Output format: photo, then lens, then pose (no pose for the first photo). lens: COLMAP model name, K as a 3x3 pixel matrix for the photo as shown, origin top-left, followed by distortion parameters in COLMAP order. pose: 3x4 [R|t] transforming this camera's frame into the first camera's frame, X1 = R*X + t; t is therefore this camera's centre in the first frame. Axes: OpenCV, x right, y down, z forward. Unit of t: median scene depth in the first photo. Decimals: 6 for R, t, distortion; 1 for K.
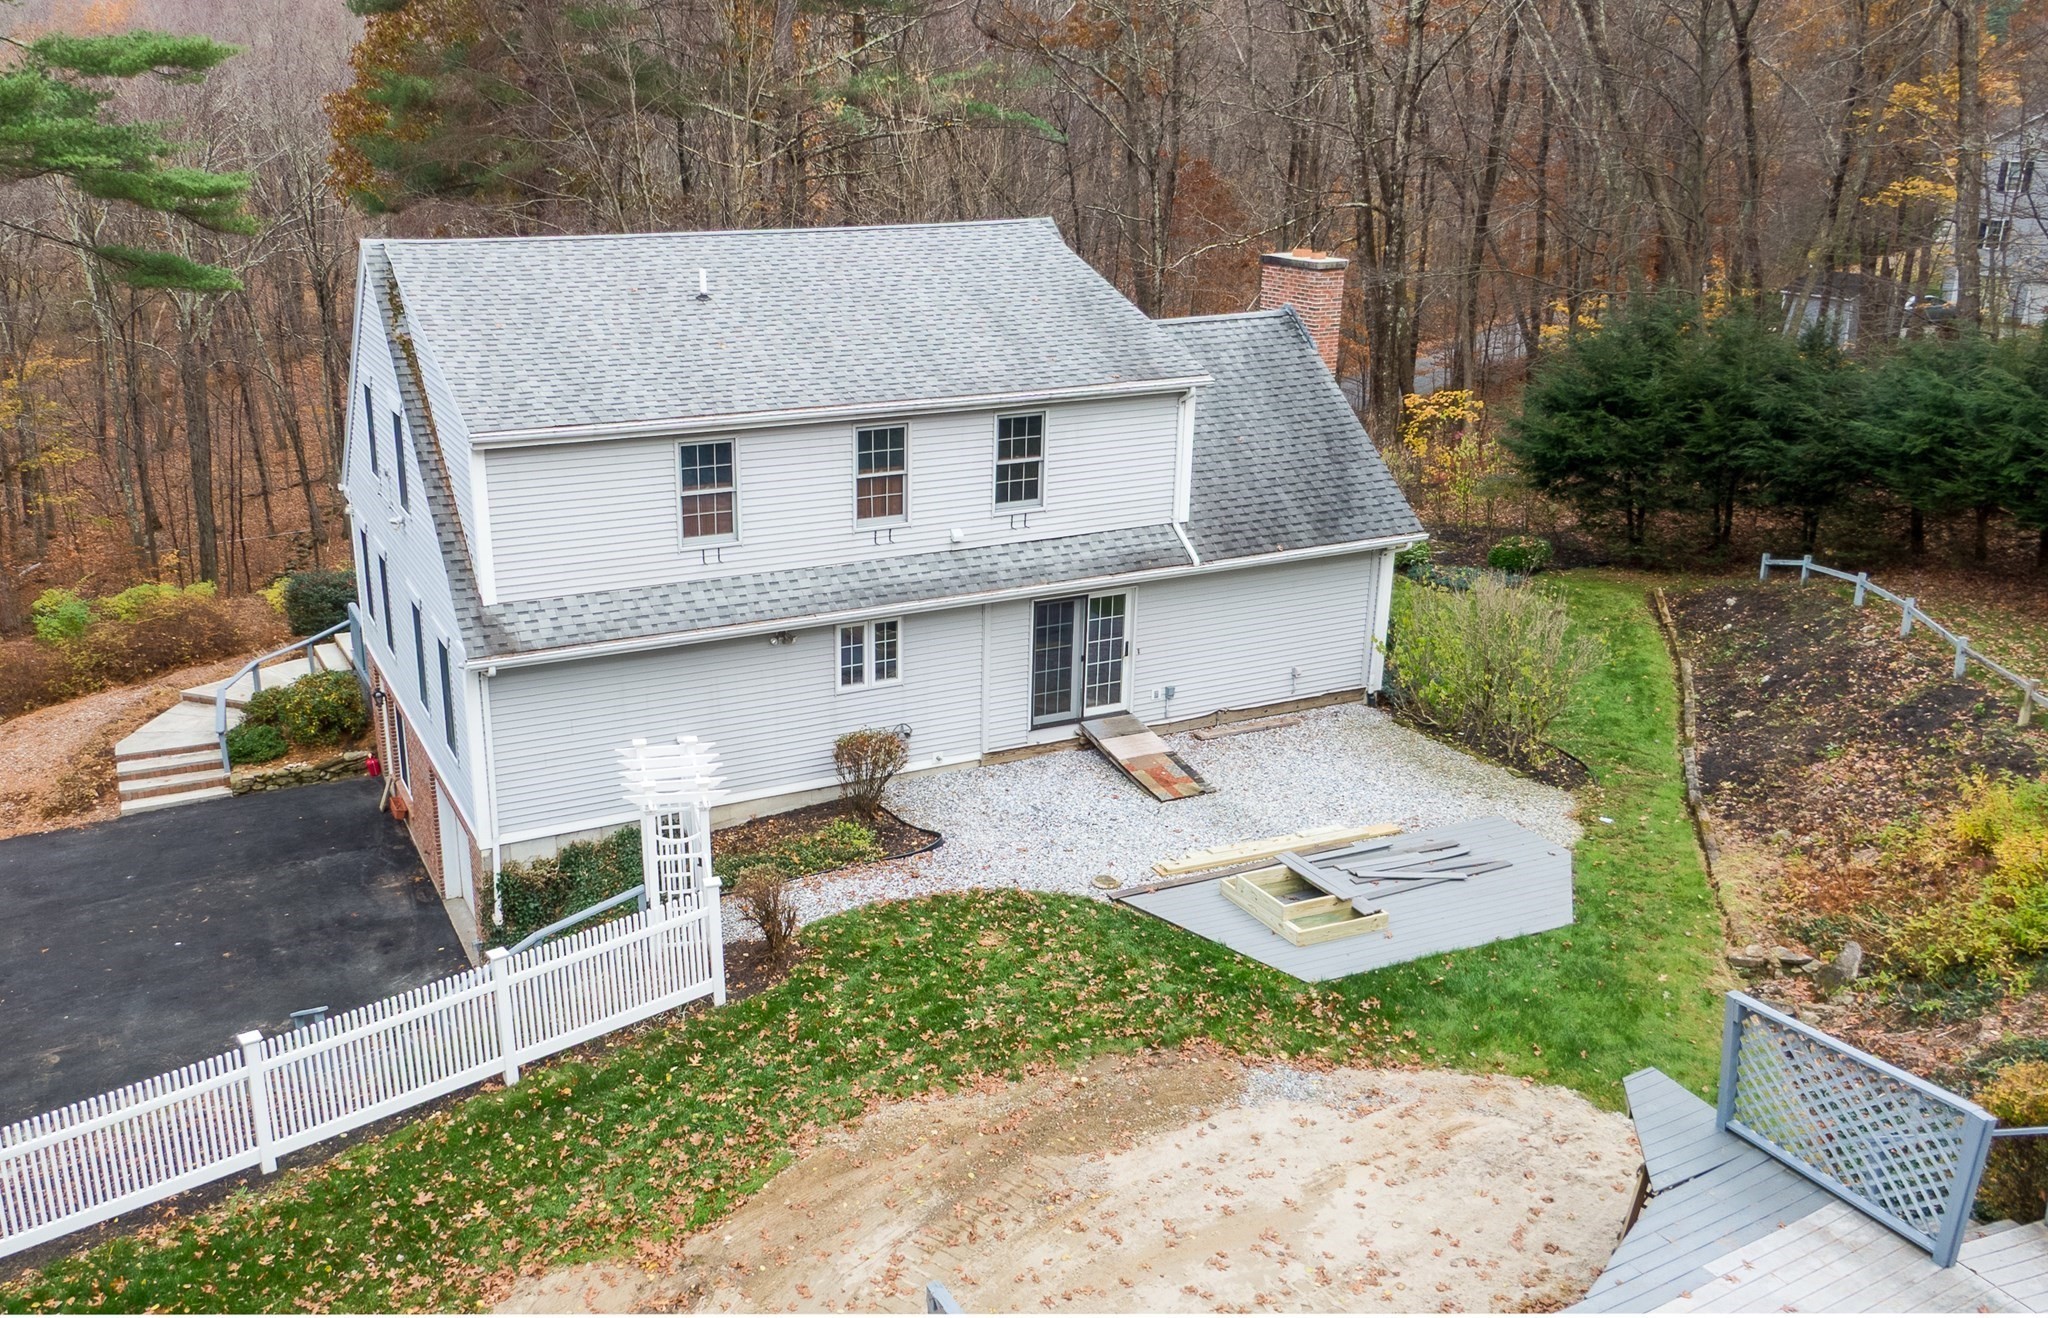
lens RADIAL K [[1630.6, 0, 916.3], [0, 1630.6, 658.4], [0, 0, 1]] dist [0.066772, -0.111926]
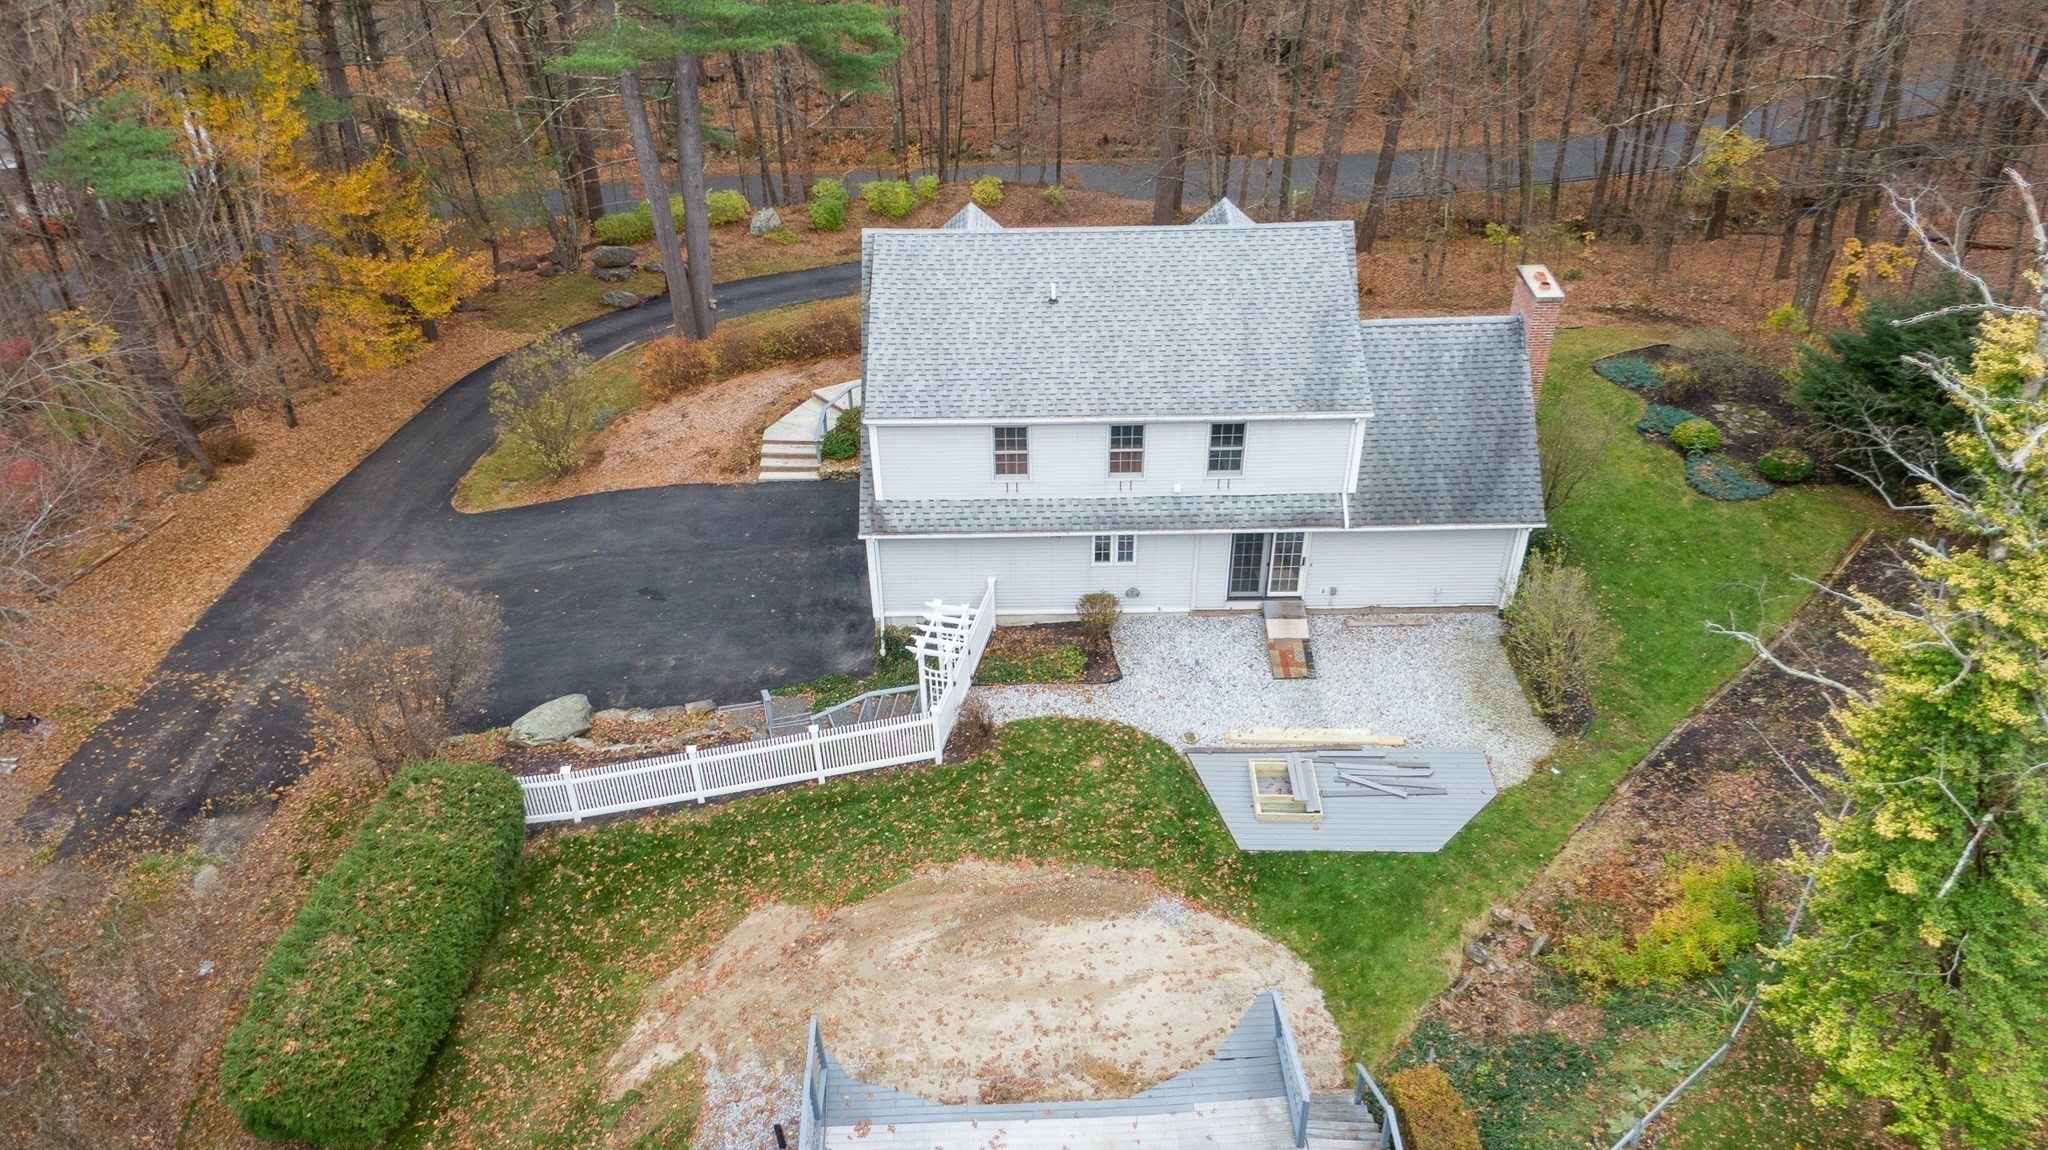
lens RADIAL K [[1415.5, 0, 1077.5], [0, 1415.5, 572.9], [0, 0, 1]] dist [0.063876, -0.092093]
pose [[0.918642, 0.240326, -0.313592, 0.396197], [-0.132423, 0.935102, 0.328708, -0.449599], [0.372238, -0.260438, 0.890849, -0.270908]]
